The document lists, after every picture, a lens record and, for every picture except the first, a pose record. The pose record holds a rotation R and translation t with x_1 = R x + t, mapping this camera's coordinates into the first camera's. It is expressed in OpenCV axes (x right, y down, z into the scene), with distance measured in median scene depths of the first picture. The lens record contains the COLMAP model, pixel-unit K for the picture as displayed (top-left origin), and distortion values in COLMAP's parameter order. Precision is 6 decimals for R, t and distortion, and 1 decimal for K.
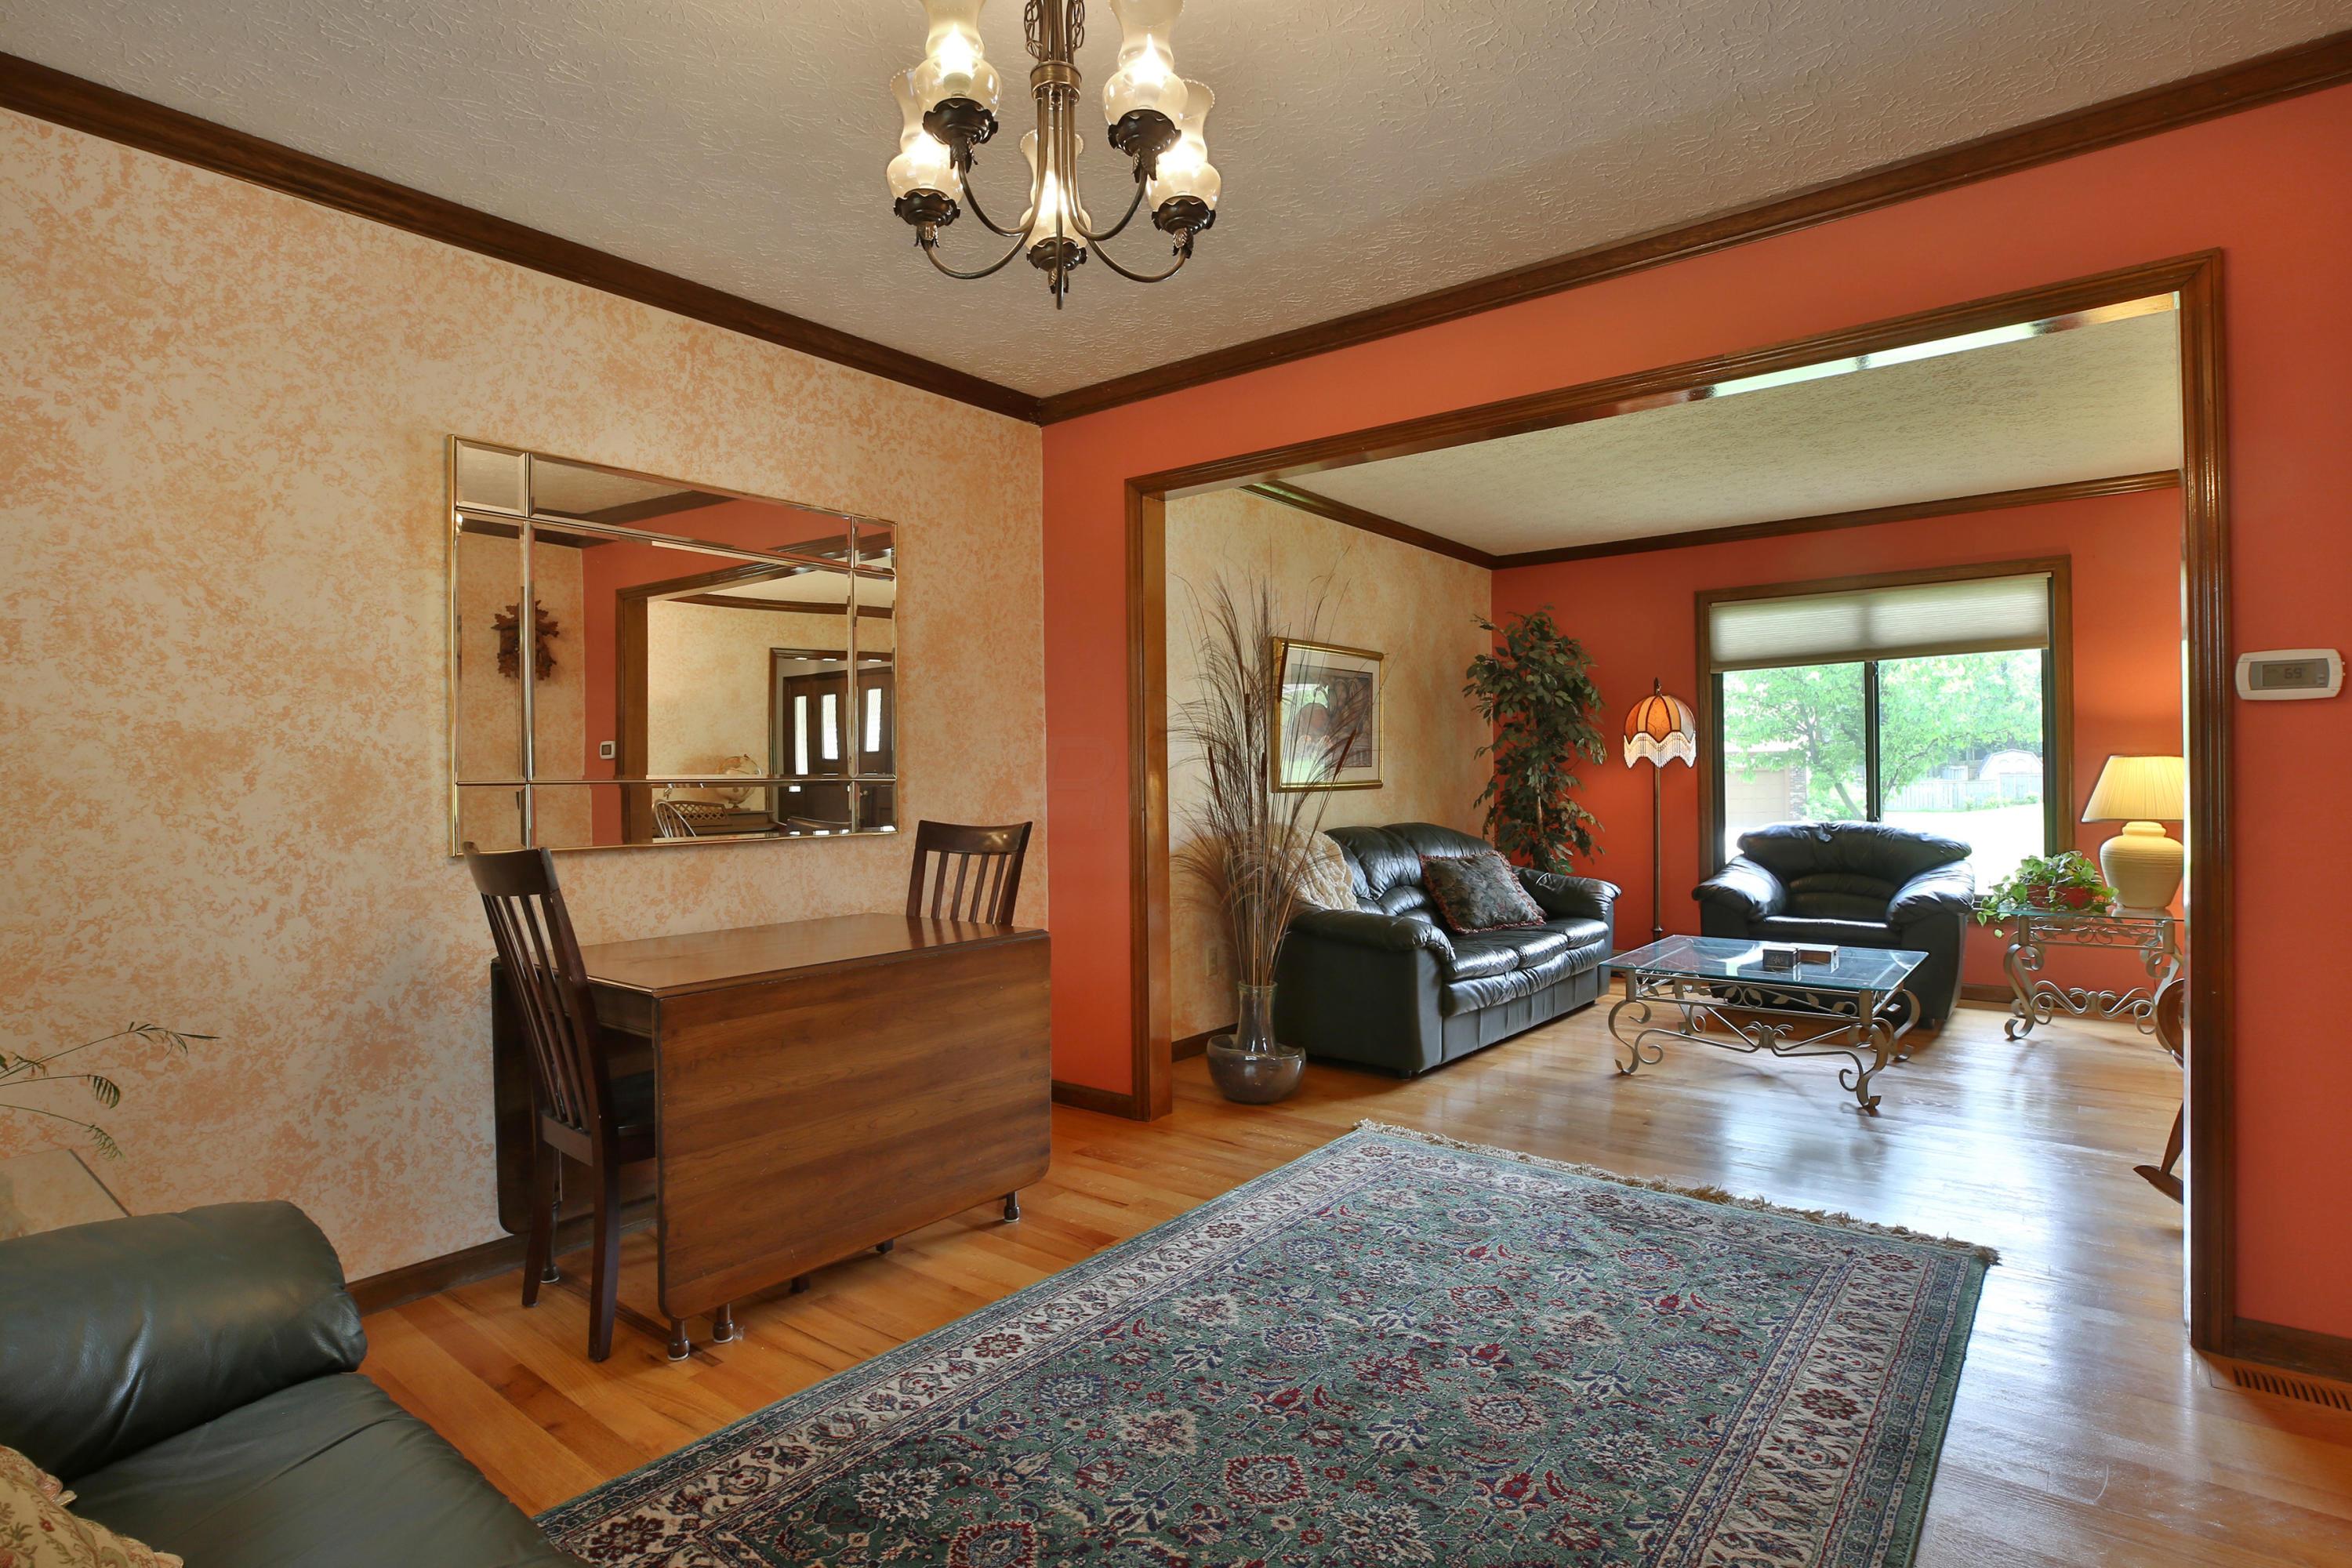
lens RADIAL K [[1180.8, 0, 1165.7], [0, 1180.8, 779.0], [0, 0, 1]] dist [-0.047173, 0.014267]
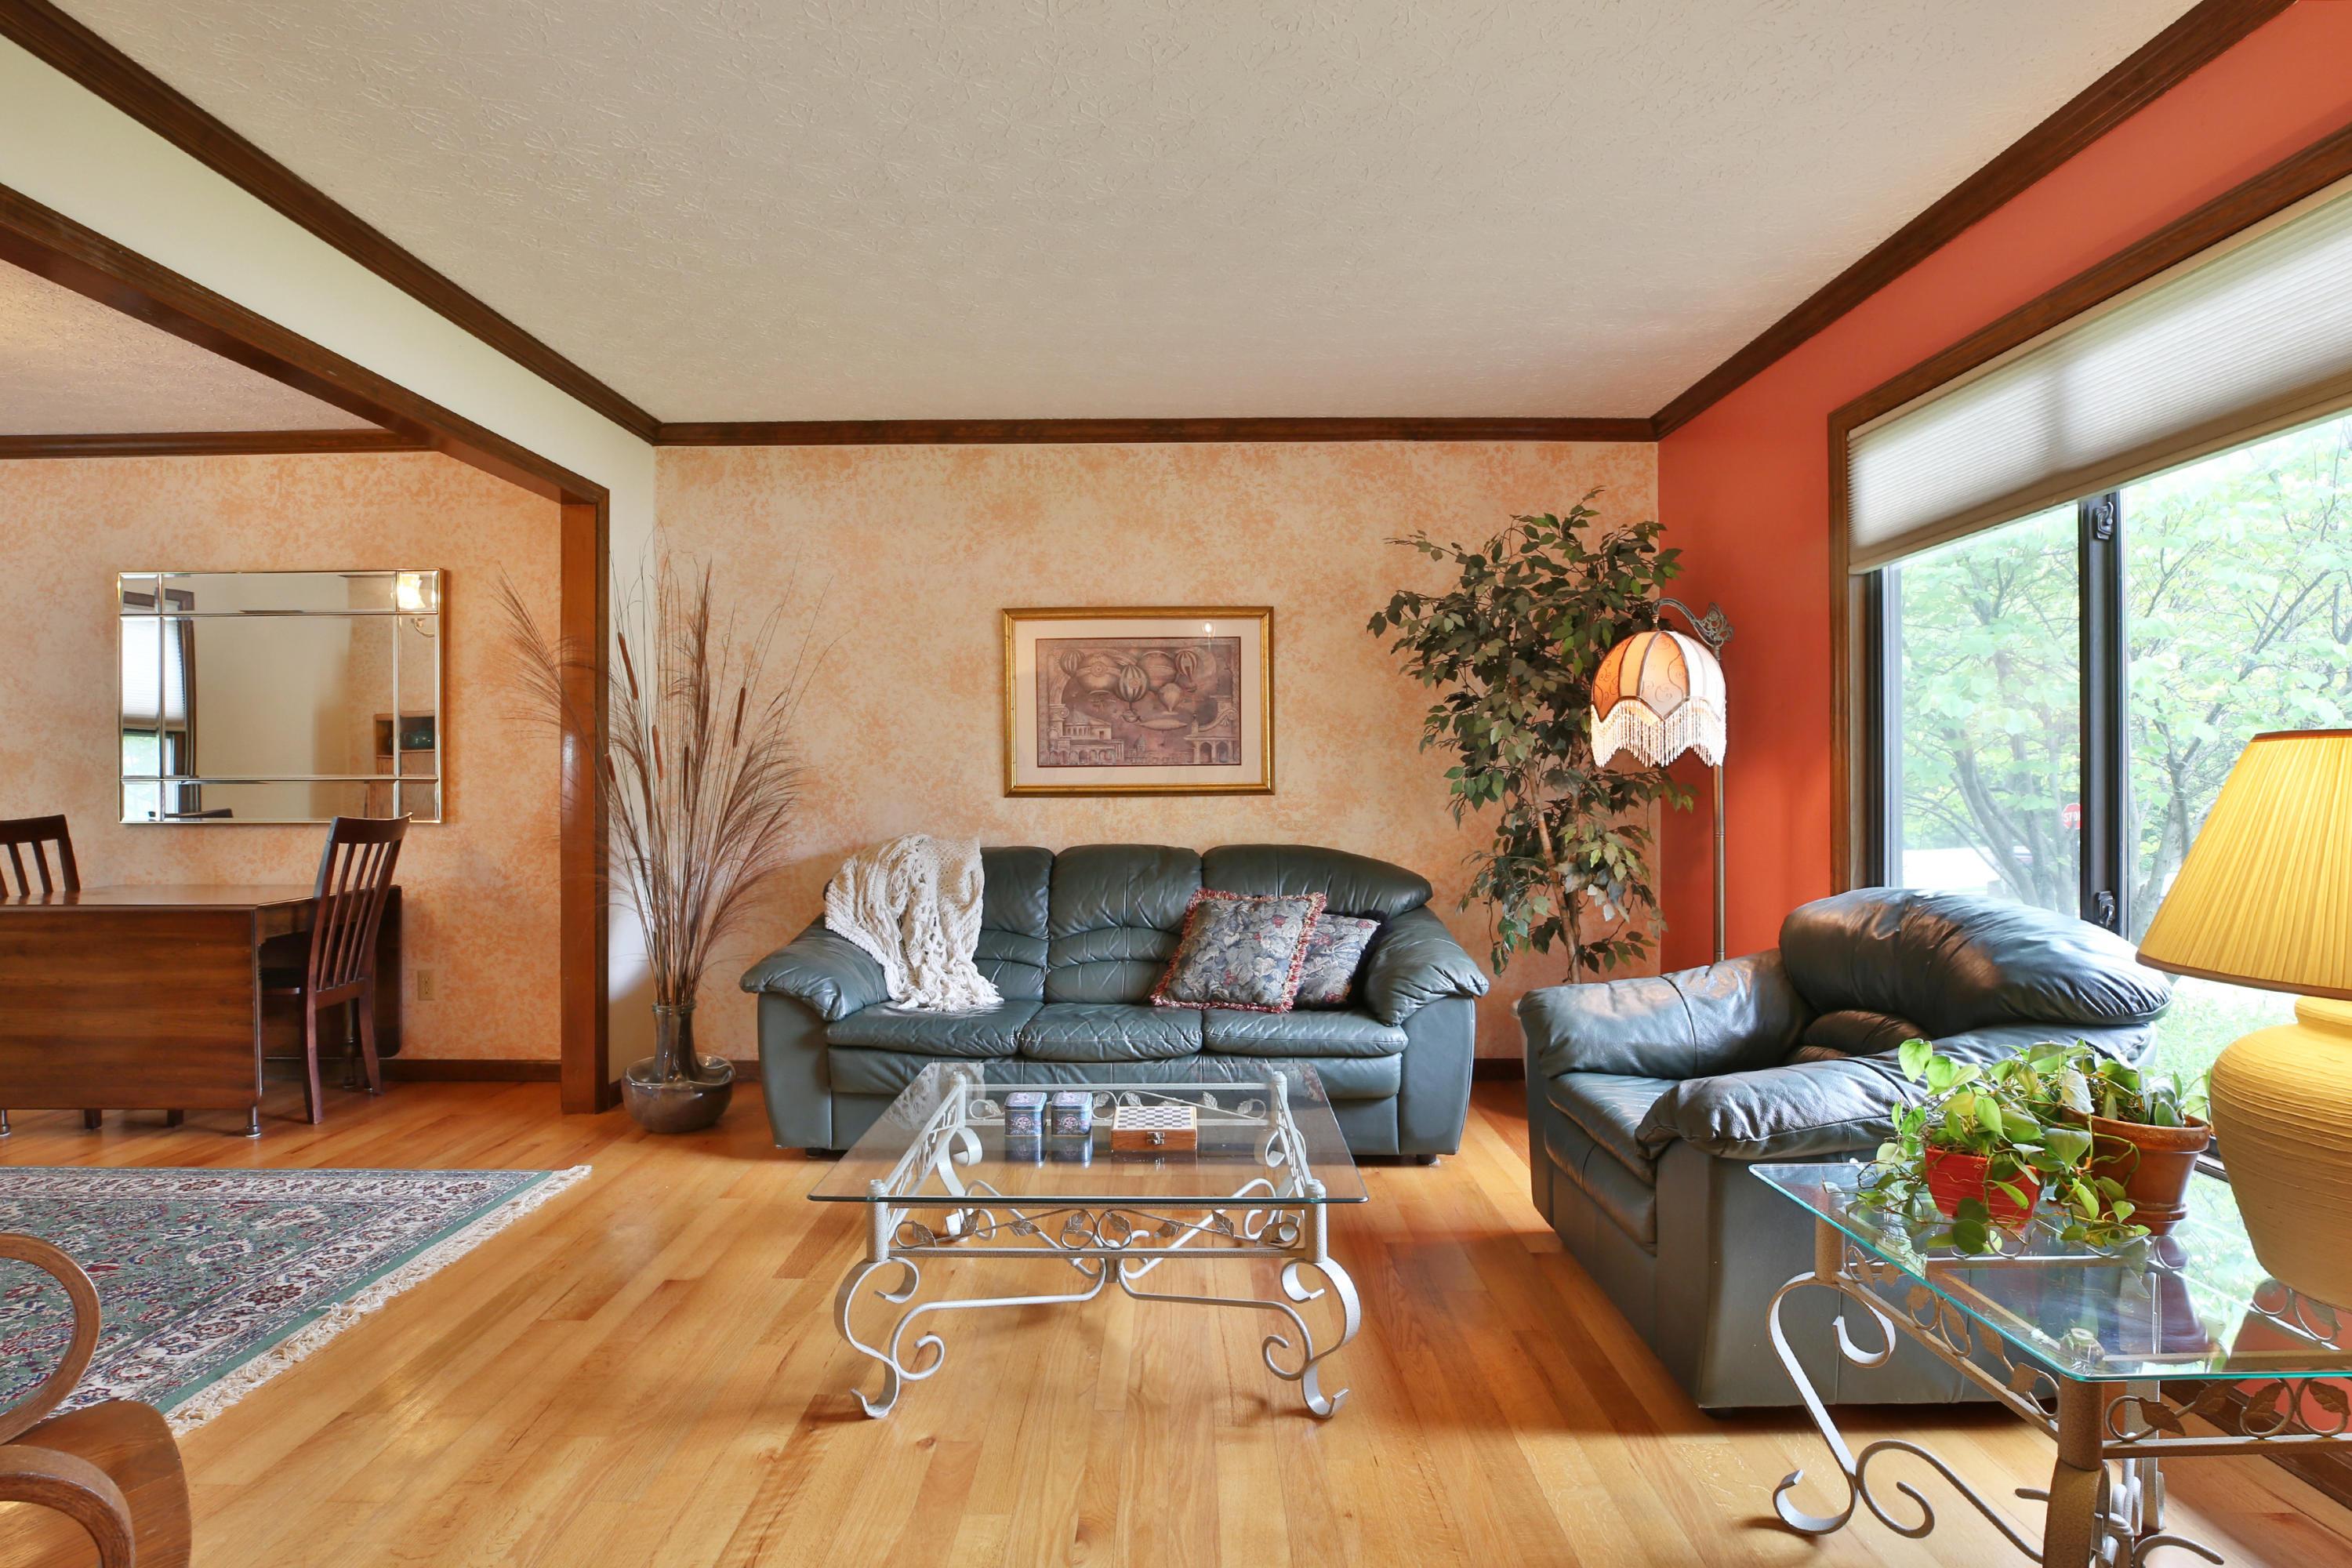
lens RADIAL K [[1180.8, 0, 1165.7], [0, 1180.8, 779.0], [0, 0, 1]] dist [-0.047173, 0.014267]
pose [[0.624576, 0.010509, -0.780893, 1.512511], [-0.003692, 0.999938, 0.010504, -0.019036], [0.780955, -0.003678, 0.624576, 1.062835]]
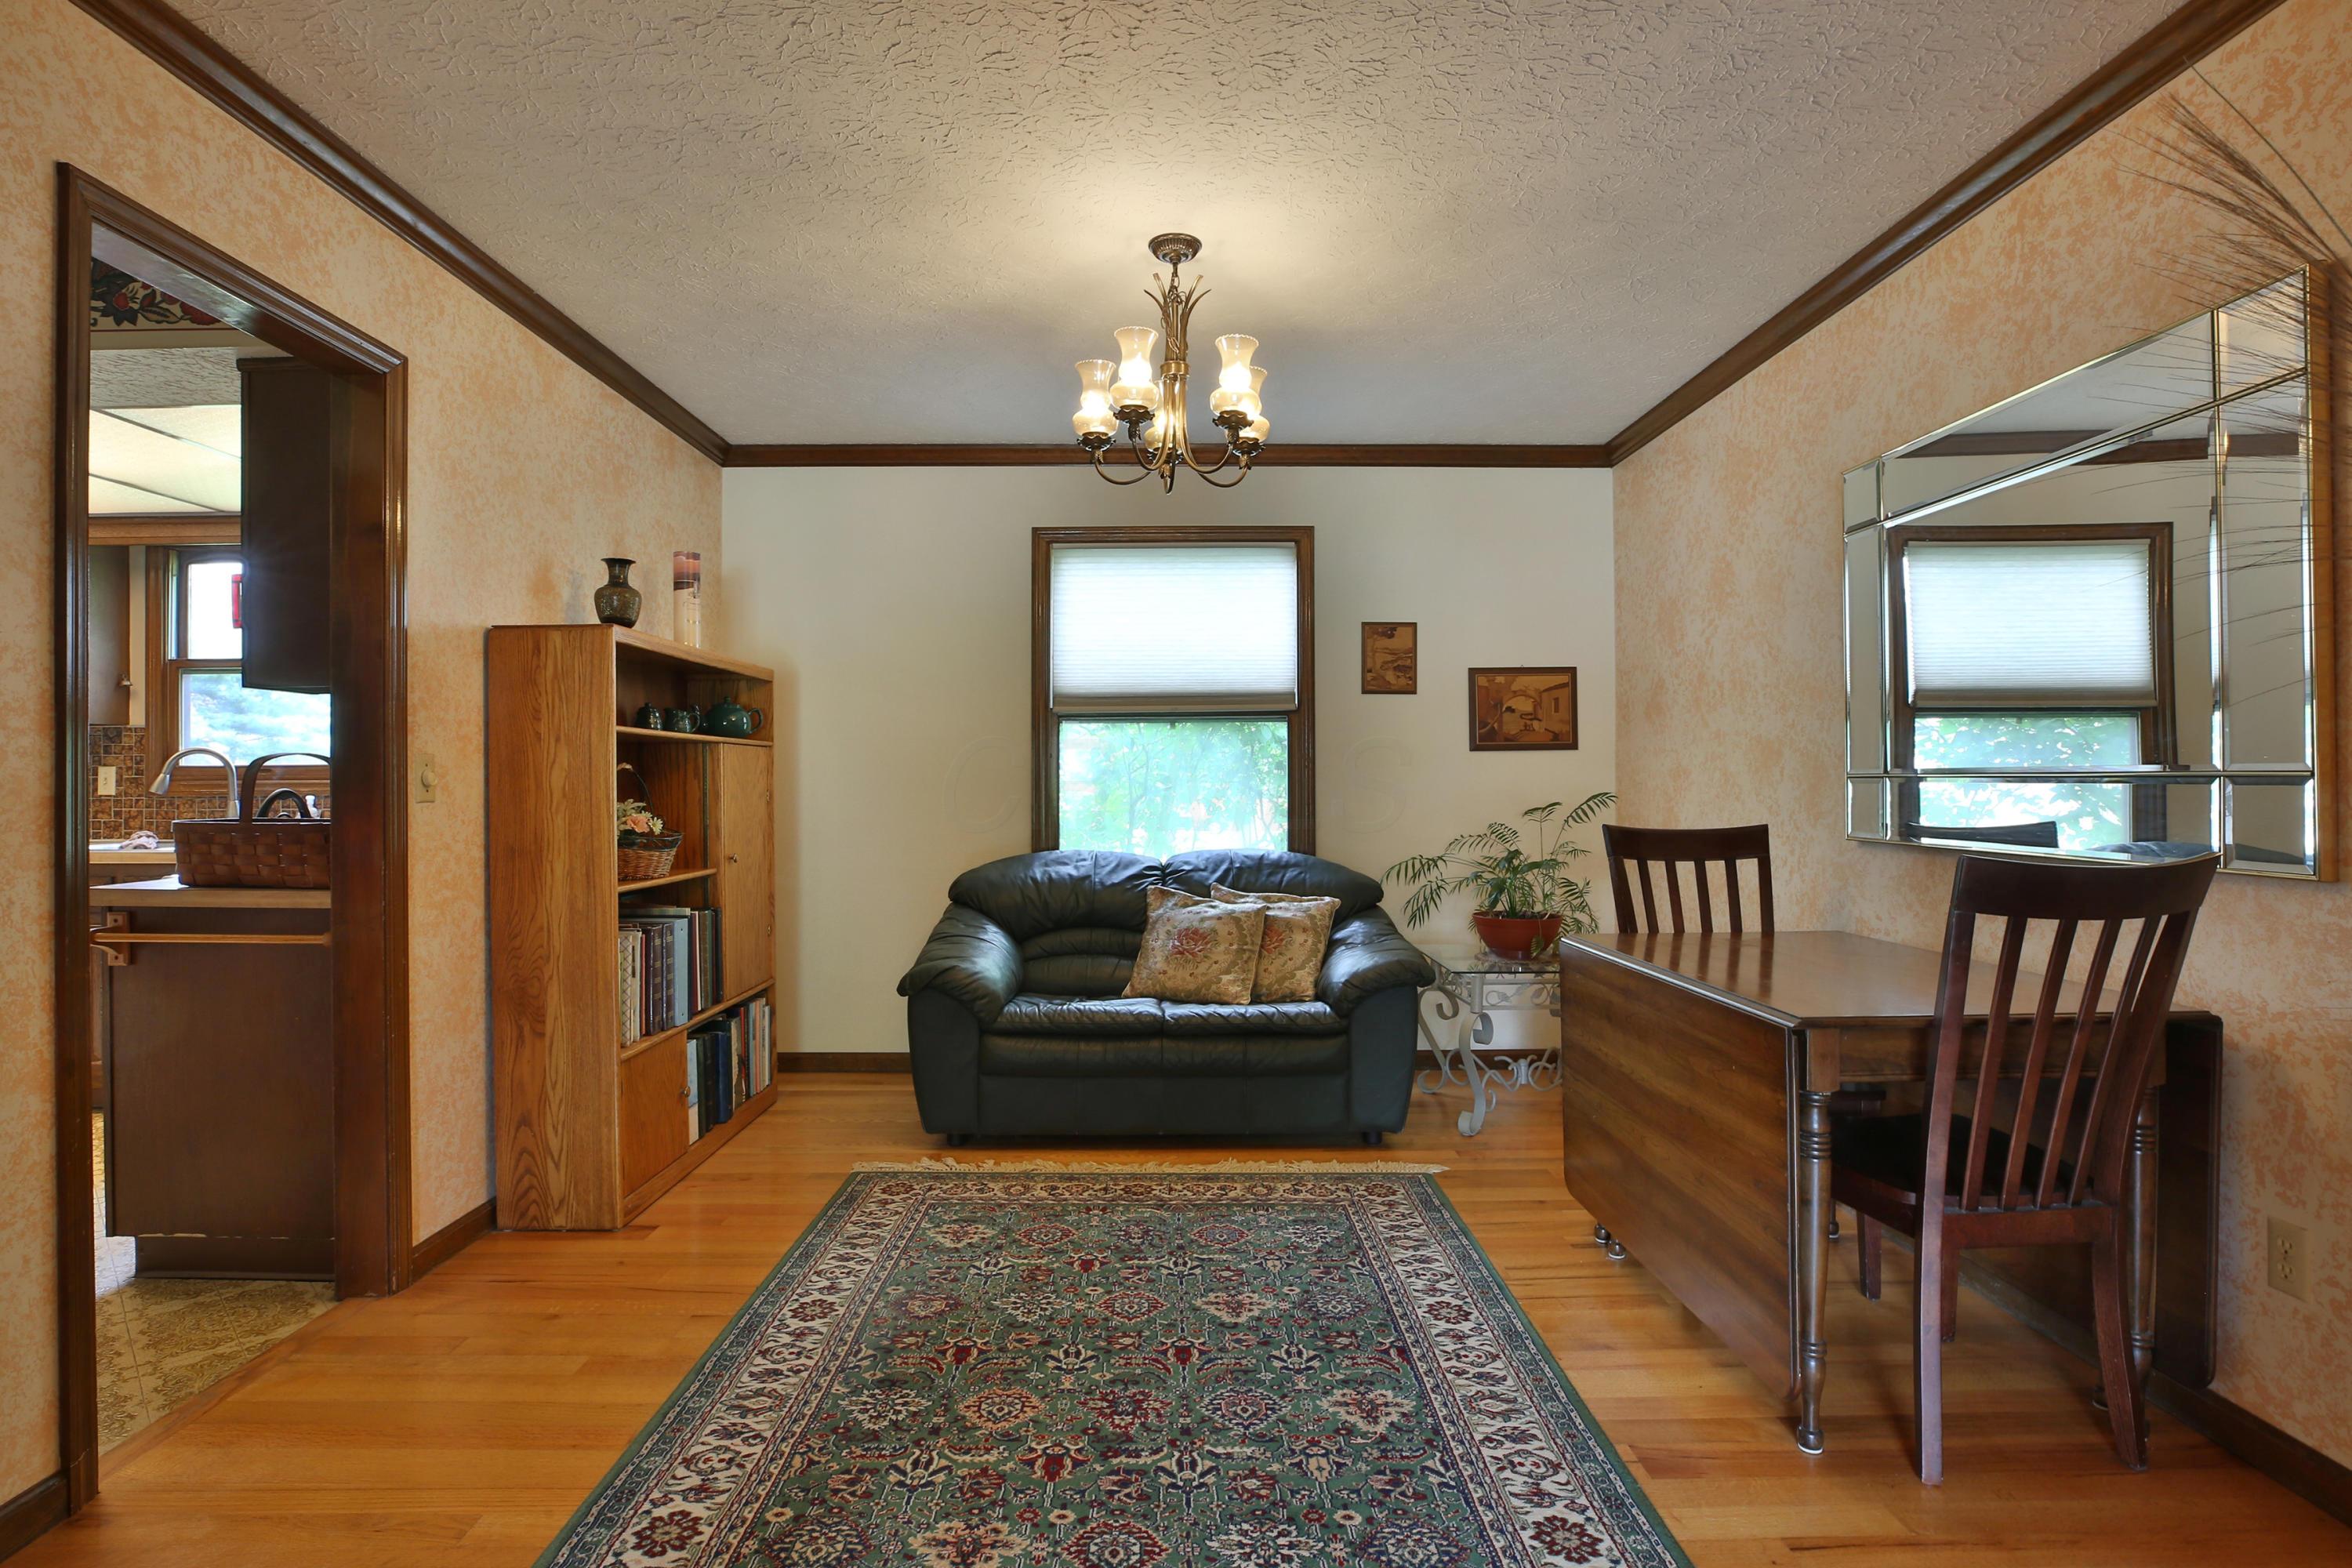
lens RADIAL K [[1180.8, 0, 1165.7], [0, 1180.8, 779.0], [0, 0, 1]] dist [-0.047173, 0.014267]
pose [[-0.776586, 0.015304, -0.629825, 0.588335], [0.013529, 0.999879, 0.007614, -0.010282], [0.629866, -0.002608, -0.776699, 1.361965]]
